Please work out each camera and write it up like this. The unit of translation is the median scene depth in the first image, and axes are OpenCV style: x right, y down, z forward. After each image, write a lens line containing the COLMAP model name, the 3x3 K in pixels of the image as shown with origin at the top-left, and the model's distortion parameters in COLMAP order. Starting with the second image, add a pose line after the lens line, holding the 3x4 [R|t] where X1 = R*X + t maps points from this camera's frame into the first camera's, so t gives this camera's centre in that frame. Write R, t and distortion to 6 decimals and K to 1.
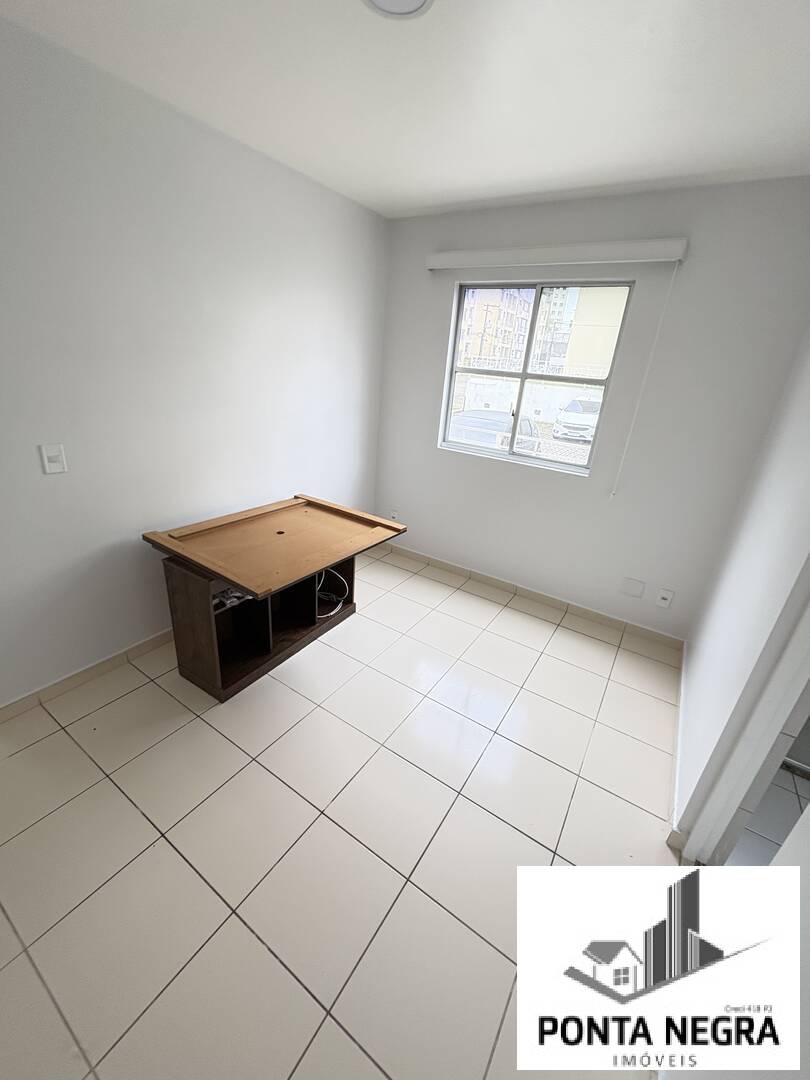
lens RADIAL K [[430.6, 0, 403.0], [0, 430.6, 540.1], [0, 0, 1]] dist [0.000282, 0.000071]
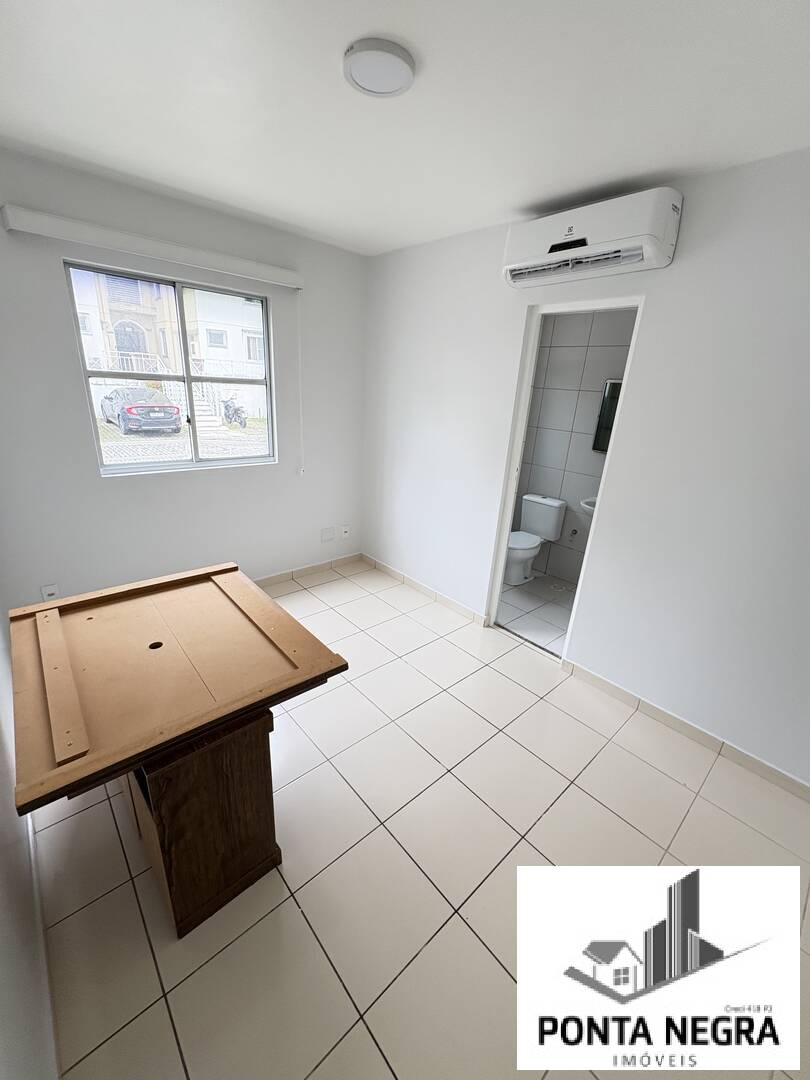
lens RADIAL K [[430.6, 0, 403.0], [0, 430.6, 540.1], [0, 0, 1]] dist [0.000282, 0.000071]
pose [[0.261476, -0.390970, 0.882481, -0.575998], [0.337144, 0.893696, 0.296044, -0.187186], [-0.904414, 0.220115, 0.365493, 0.306202]]
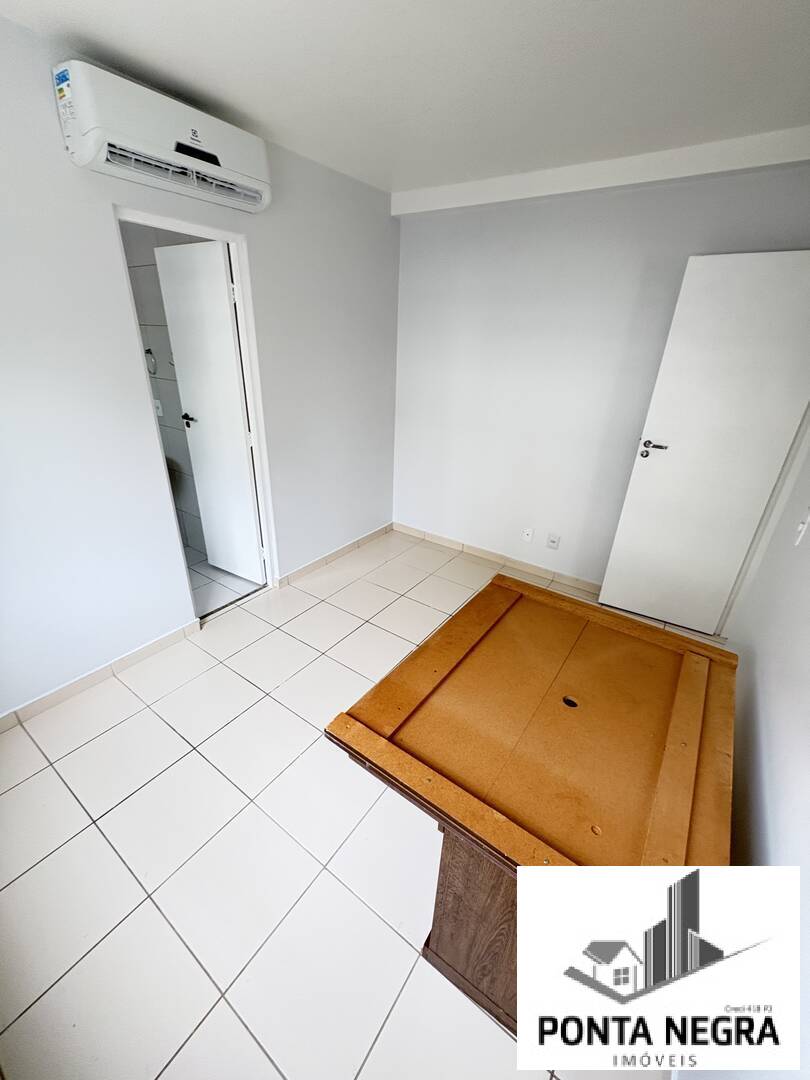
lens RADIAL K [[430.6, 0, 403.0], [0, 430.6, 540.1], [0, 0, 1]] dist [0.000282, 0.000071]
pose [[-0.993107, -0.116806, -0.009699, -0.042478], [-0.085831, 0.668401, 0.738832, -0.427168], [-0.079817, 0.734572, -0.673820, 0.998351]]
